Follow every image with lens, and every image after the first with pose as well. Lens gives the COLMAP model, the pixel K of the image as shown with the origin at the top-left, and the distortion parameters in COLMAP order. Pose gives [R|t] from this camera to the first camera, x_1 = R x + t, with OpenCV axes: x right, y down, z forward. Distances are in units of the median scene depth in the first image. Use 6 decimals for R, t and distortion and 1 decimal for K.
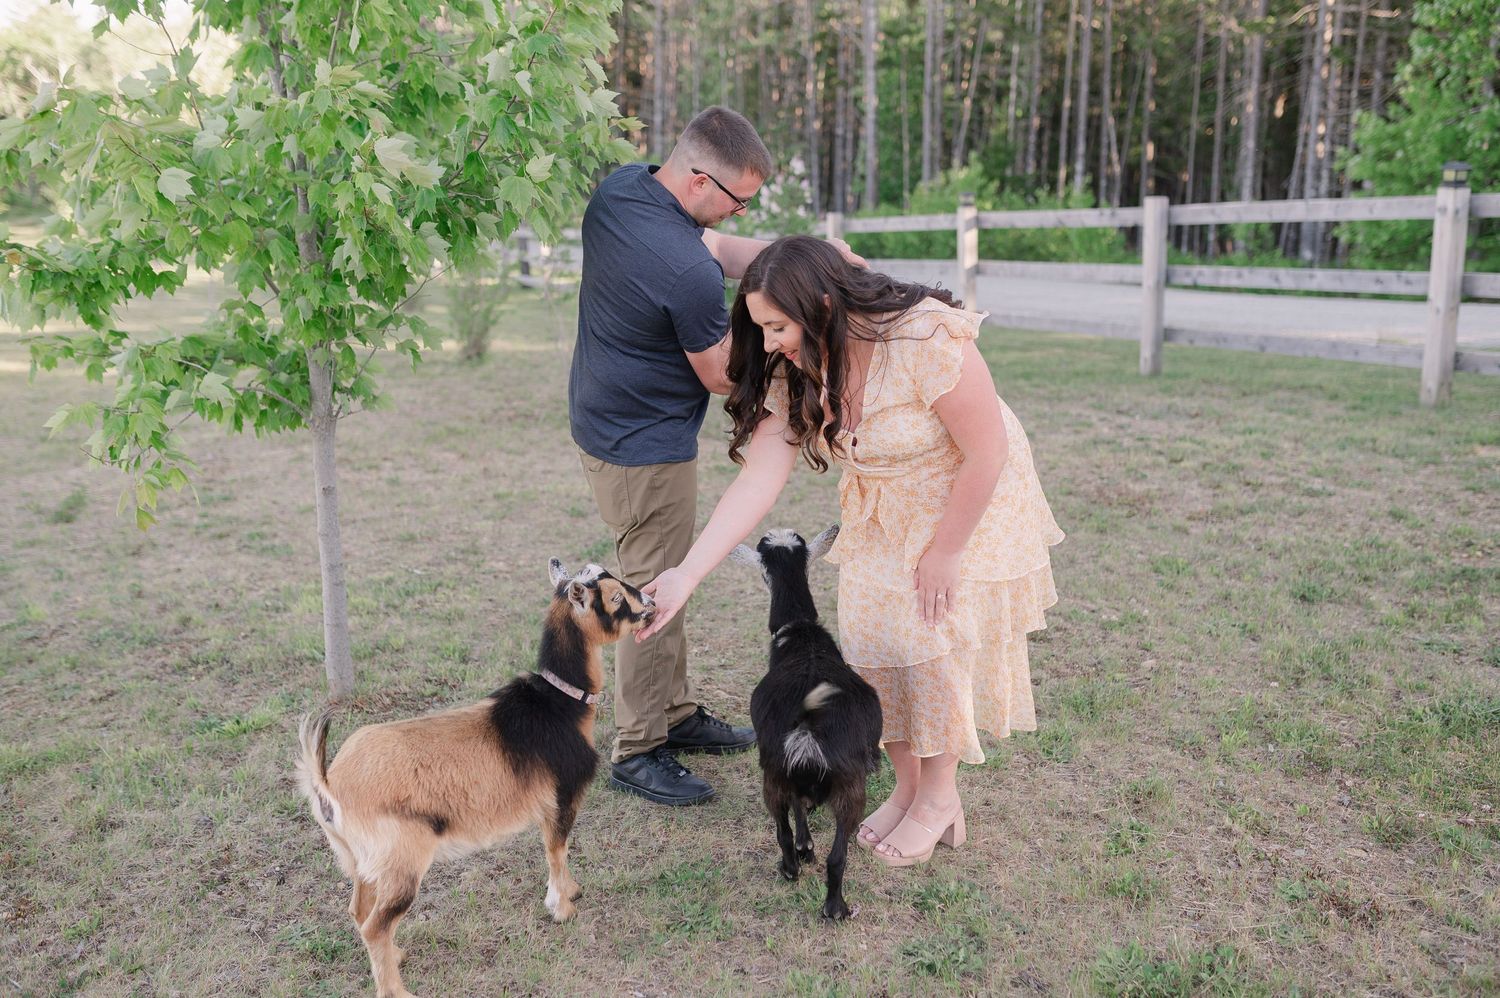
lens RADIAL K [[1497.1, 0, 750.0], [0, 1497.1, 499.0], [0, 0, 1]] dist [-0.070312, 0.115605]
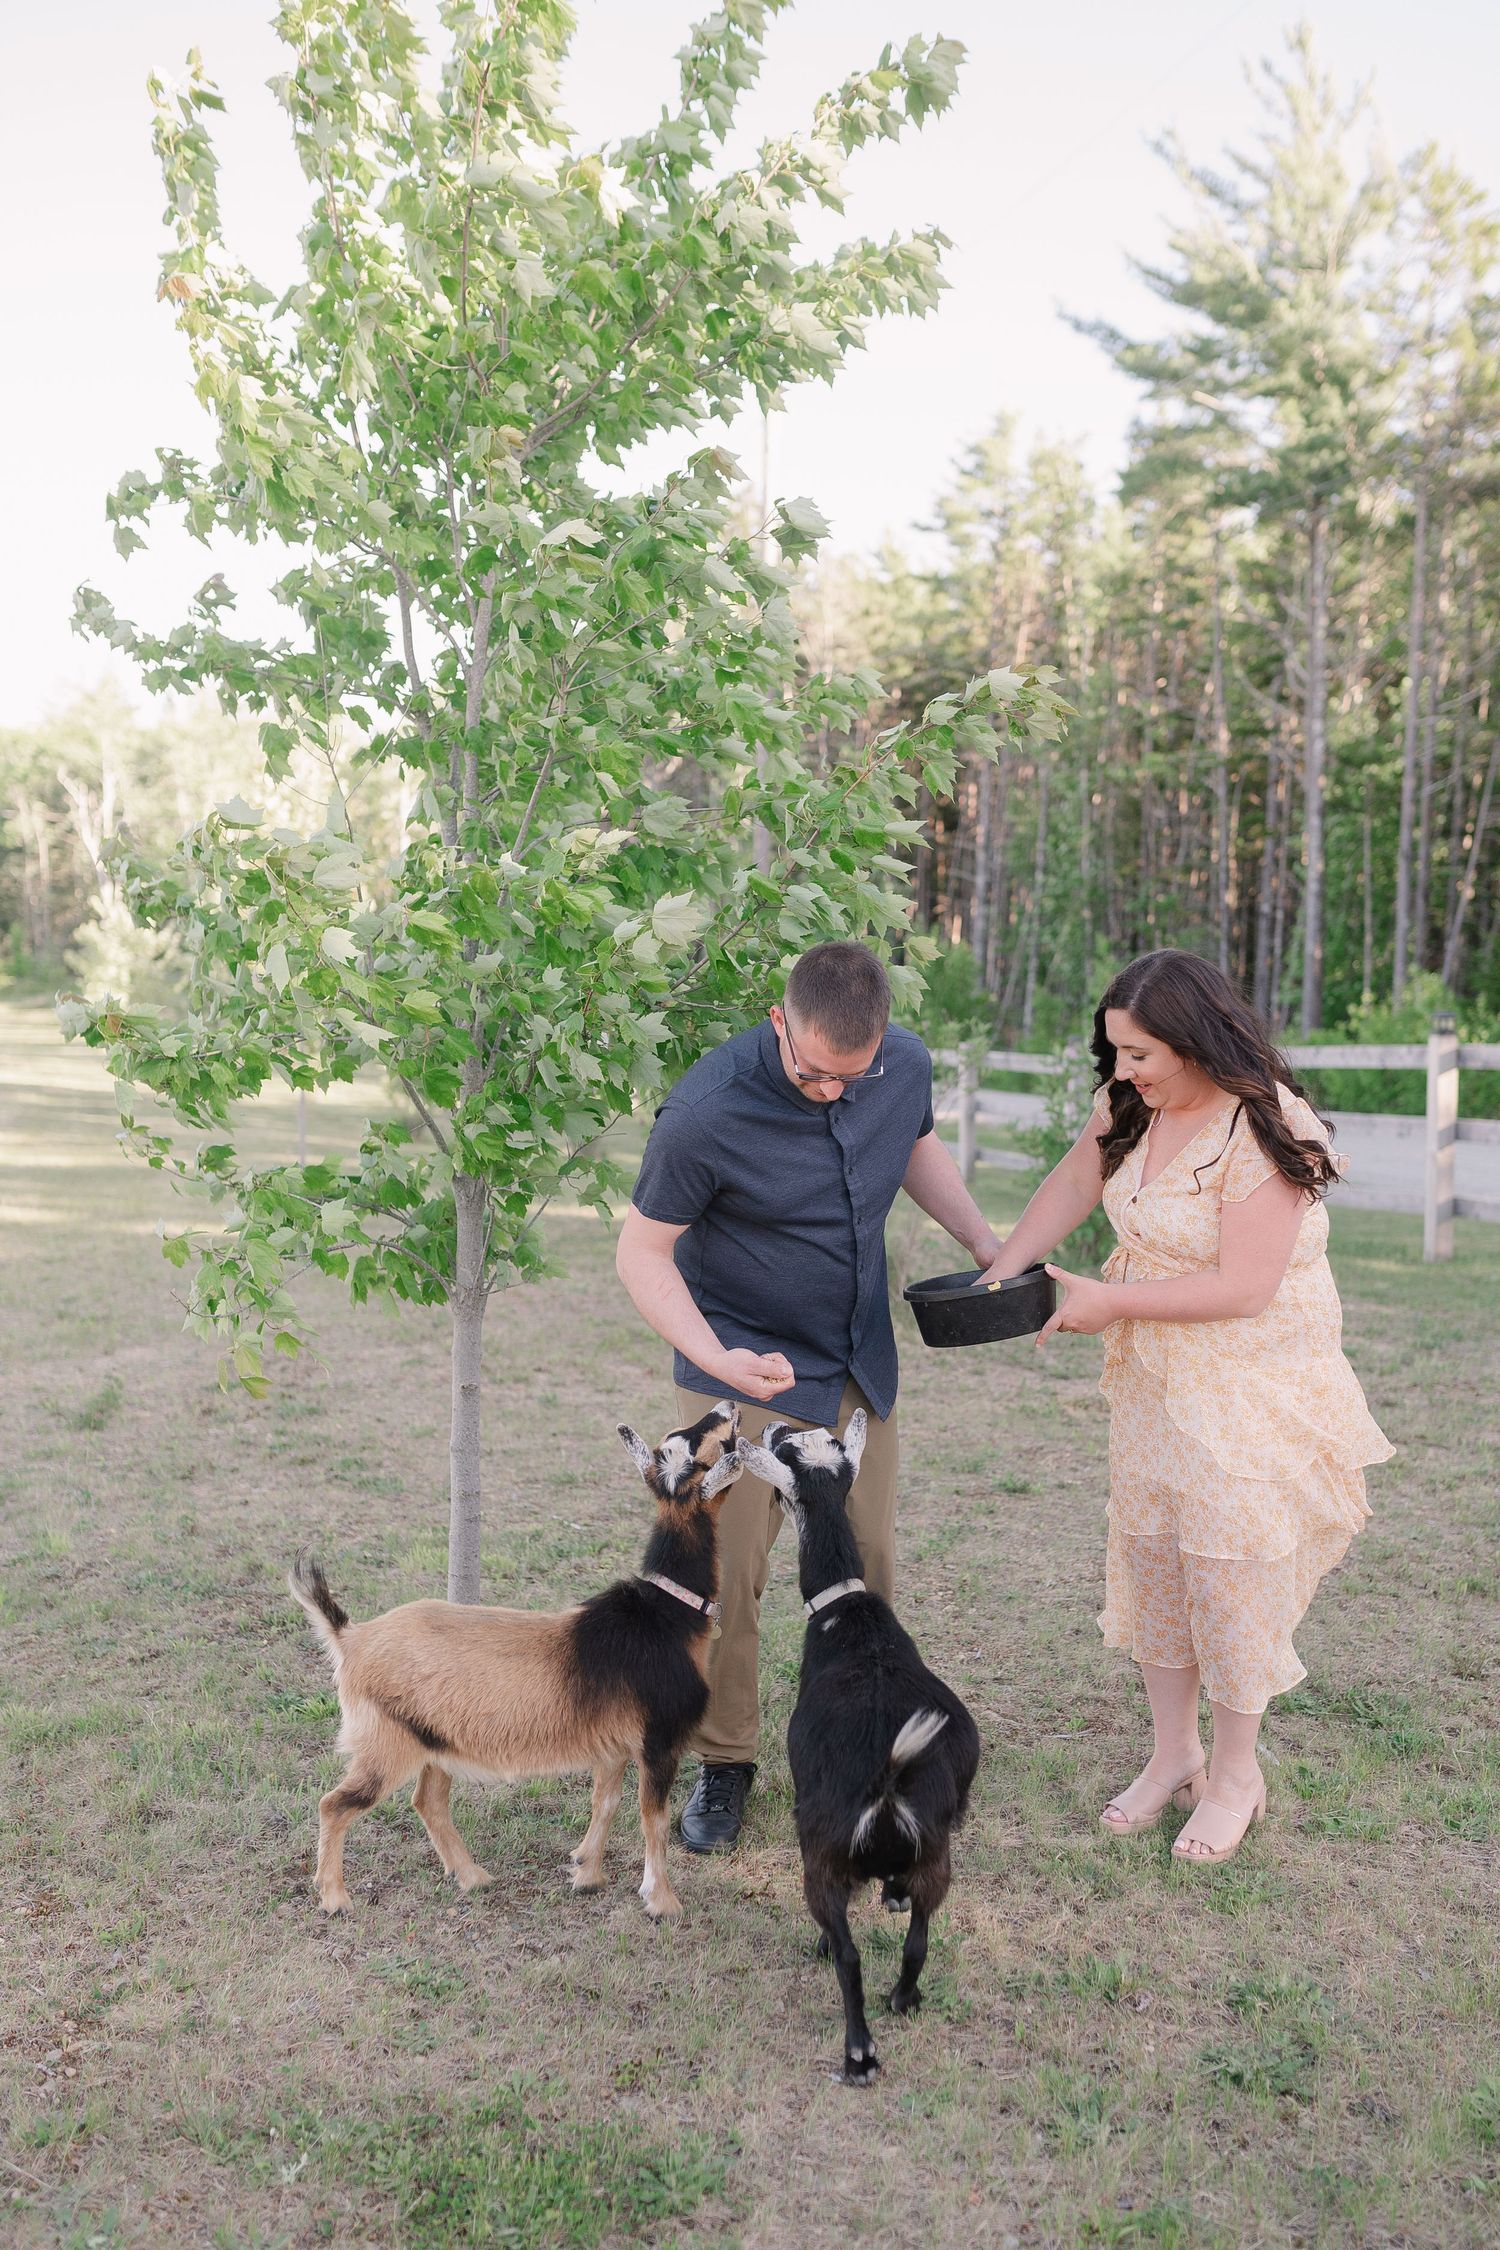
lens RADIAL K [[2381.4, 0, 754.8], [0, 2381.4, 1211.3], [0, 0, 1]] dist [-0.085731, 0.145260]
pose [[0.987698, 0.046110, -0.149423, 0.020328], [-0.062222, 0.992523, -0.105008, 0.015019], [0.143464, 0.113013, 0.983182, -0.104411]]
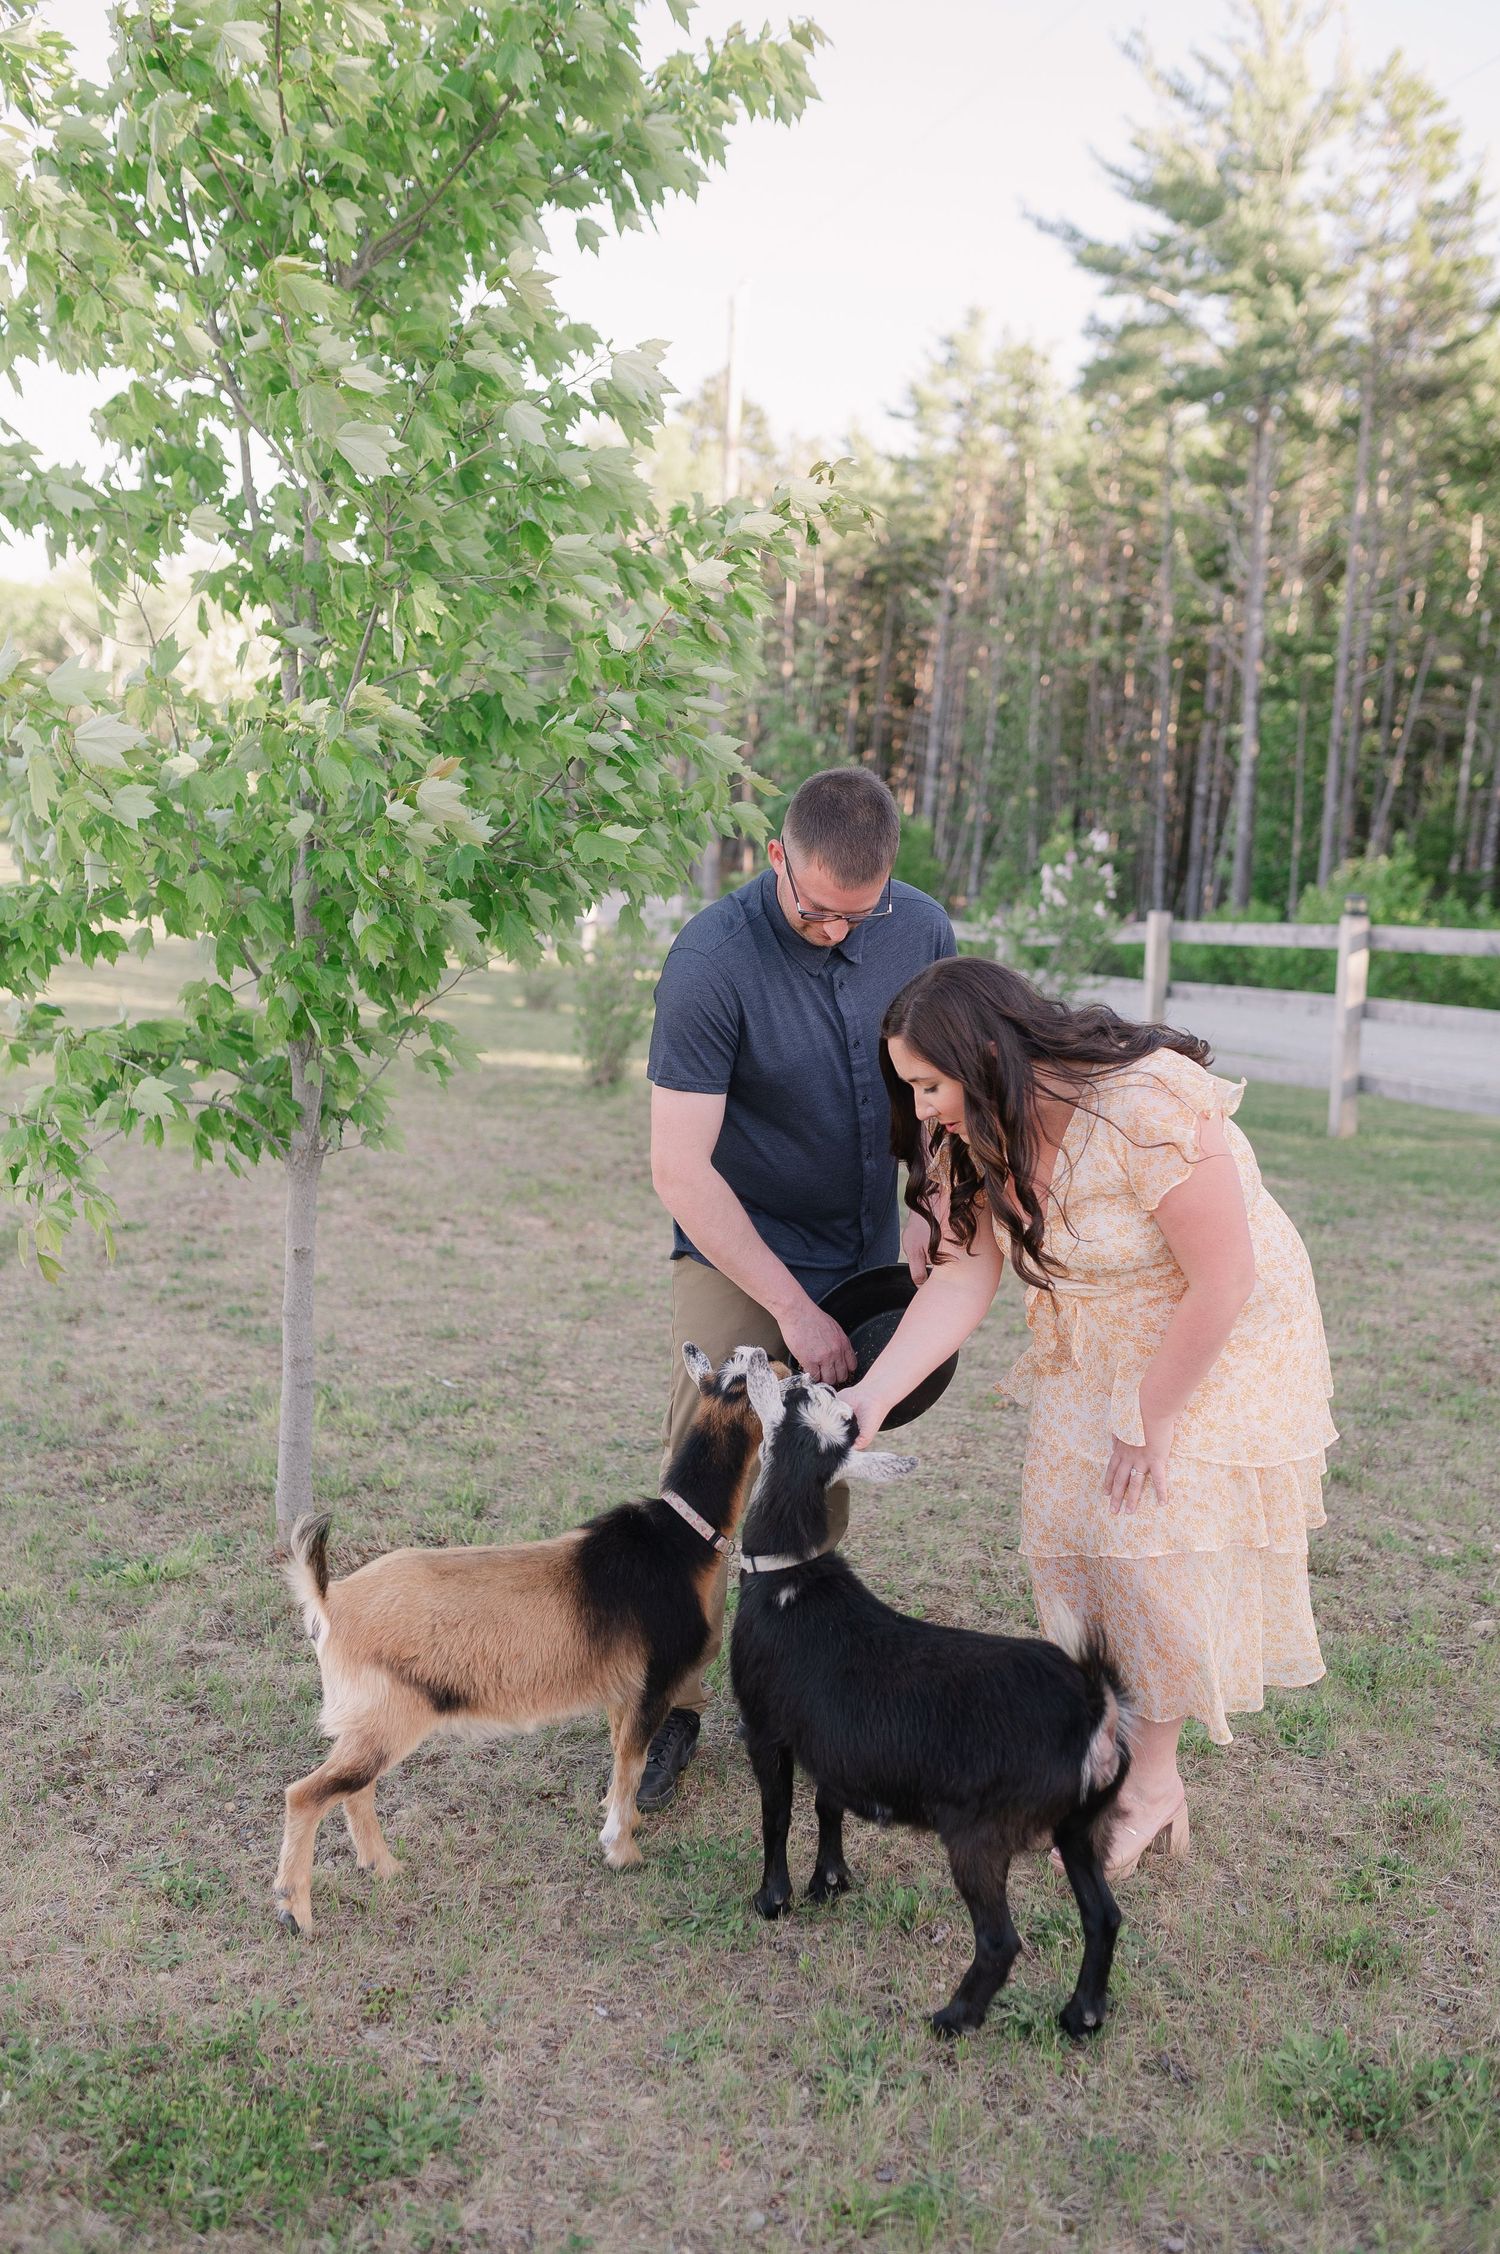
lens RADIAL K [[2249.6, 0, 732.1], [0, 2249.6, 1131.0], [0, 0, 1]] dist [-0.070312, 0.115605]
pose [[0.986935, 0.080174, -0.139758, 0.048496], [-0.091378, 0.992937, -0.075676, -0.001142], [0.132704, 0.087458, 0.987290, -0.028875]]
